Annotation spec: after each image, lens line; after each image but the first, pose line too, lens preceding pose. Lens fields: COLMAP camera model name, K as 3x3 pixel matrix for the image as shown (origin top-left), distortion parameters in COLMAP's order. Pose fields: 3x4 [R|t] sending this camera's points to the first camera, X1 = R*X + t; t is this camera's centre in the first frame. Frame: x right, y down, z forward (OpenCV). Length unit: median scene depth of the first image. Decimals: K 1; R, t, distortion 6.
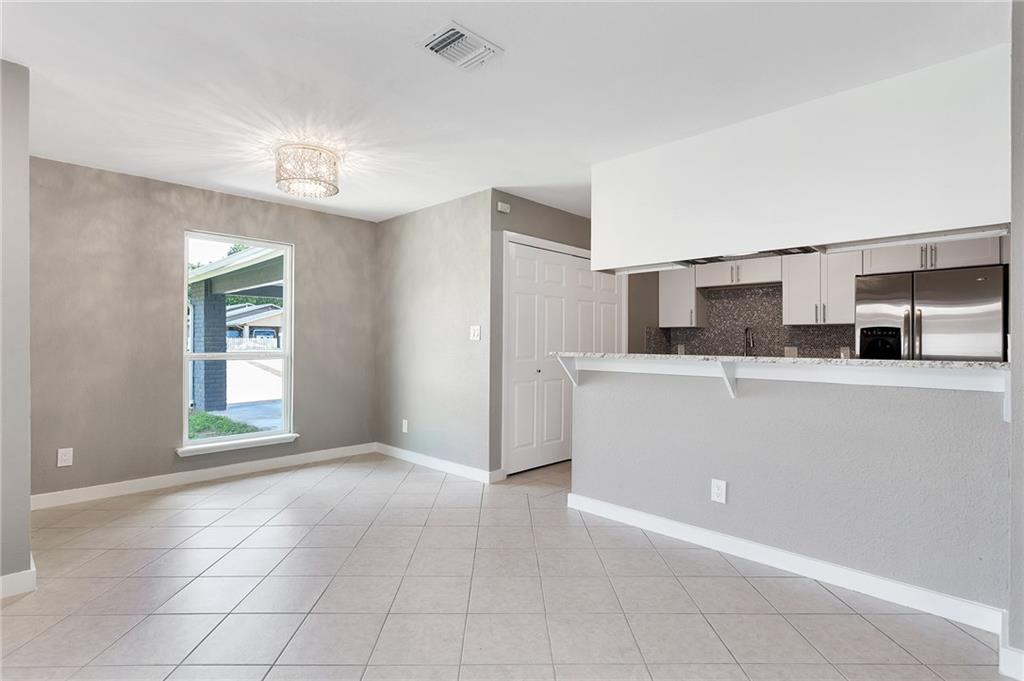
lens RADIAL K [[501.9, 0, 512.0], [0, 501.9, 340.5], [0, 0, 1]] dist [0.000588, 0.000060]
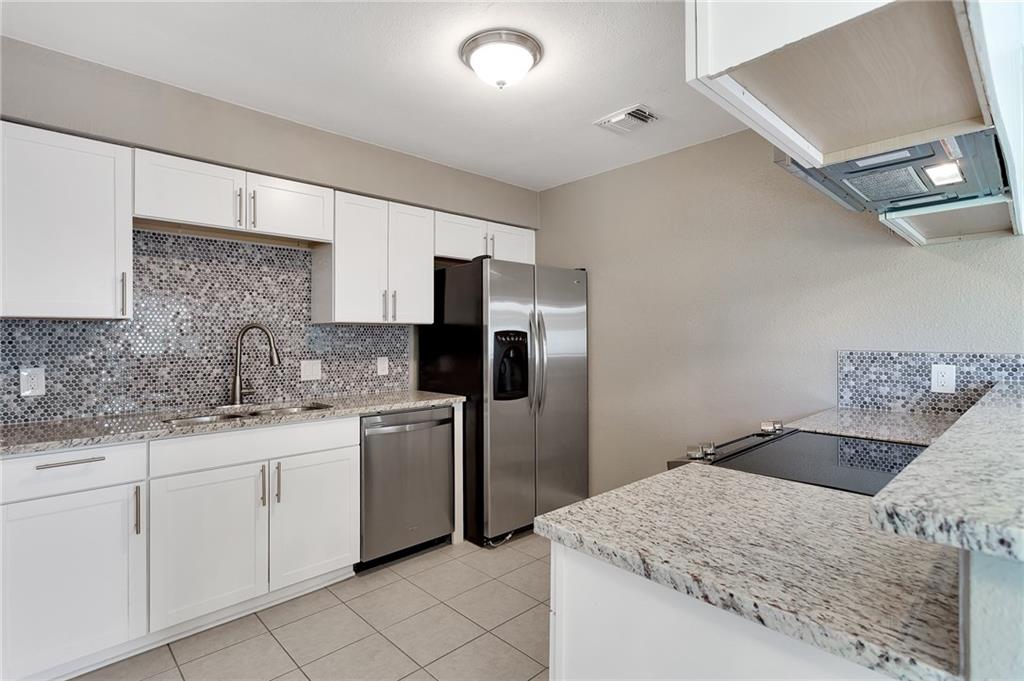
lens RADIAL K [[501.9, 0, 512.0], [0, 501.9, 340.5], [0, 0, 1]] dist [0.000588, 0.000060]
pose [[0.035166, -0.013562, 0.999289, -0.005857], [-0.000608, 0.999907, 0.013592, -0.018676], [-0.999381, -0.001085, 0.035154, 0.794433]]
